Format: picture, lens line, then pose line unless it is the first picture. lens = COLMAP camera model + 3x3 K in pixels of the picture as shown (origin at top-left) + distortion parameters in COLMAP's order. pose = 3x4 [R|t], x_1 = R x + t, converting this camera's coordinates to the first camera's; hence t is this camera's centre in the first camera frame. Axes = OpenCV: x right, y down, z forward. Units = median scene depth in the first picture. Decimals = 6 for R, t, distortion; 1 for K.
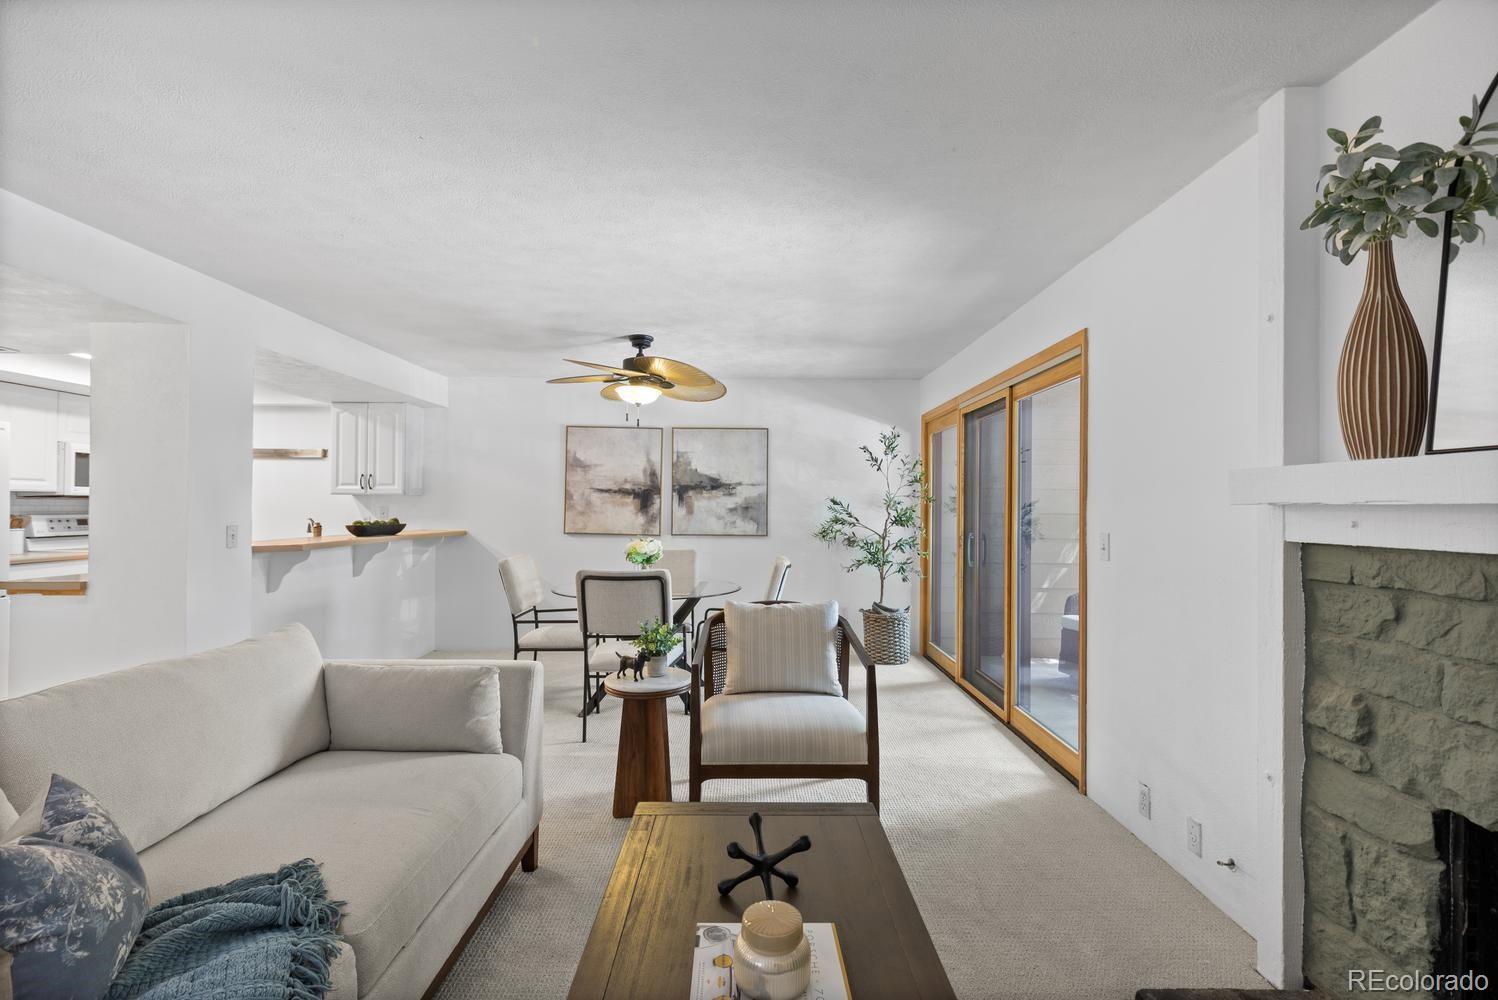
lens RADIAL K [[677.4, 0, 750.2], [0, 677.4, 502.8], [0, 0, 1]] dist [0.002258, -0.001478]
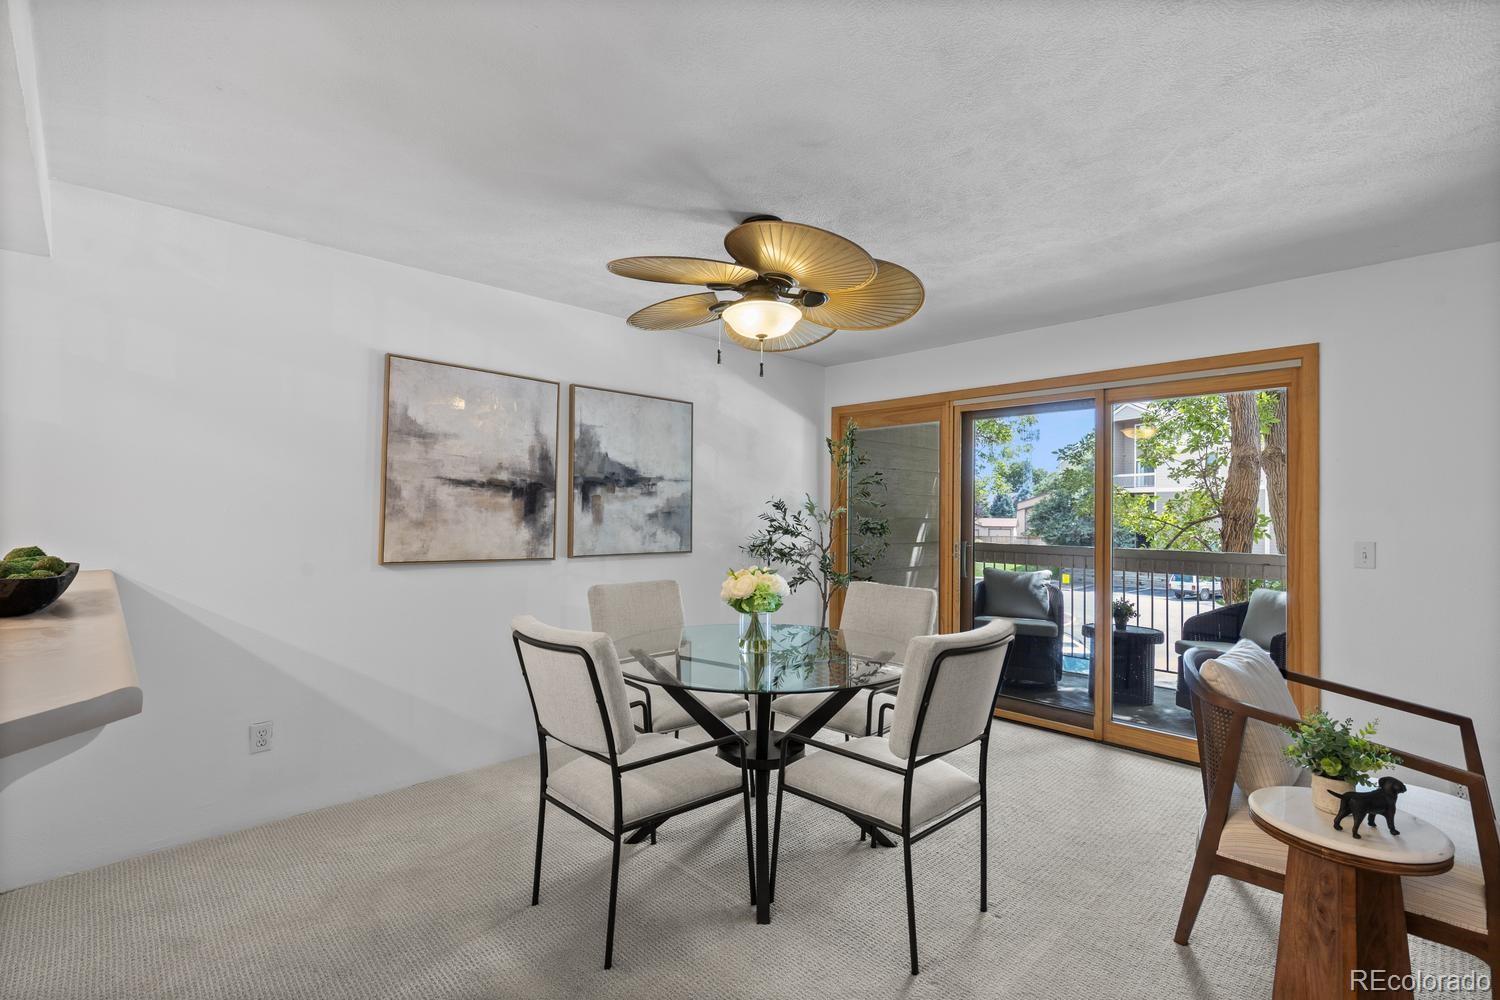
lens RADIAL K [[678.3, 0, 747.5], [0, 678.3, 502.2], [0, 0, 1]] dist [0.002258, -0.001478]
pose [[0.718264, 0.009967, 0.695699, -0.454011], [-0.009153, 0.999946, -0.004876, -0.001307], [-0.695710, -0.002865, 0.718317, 0.466058]]
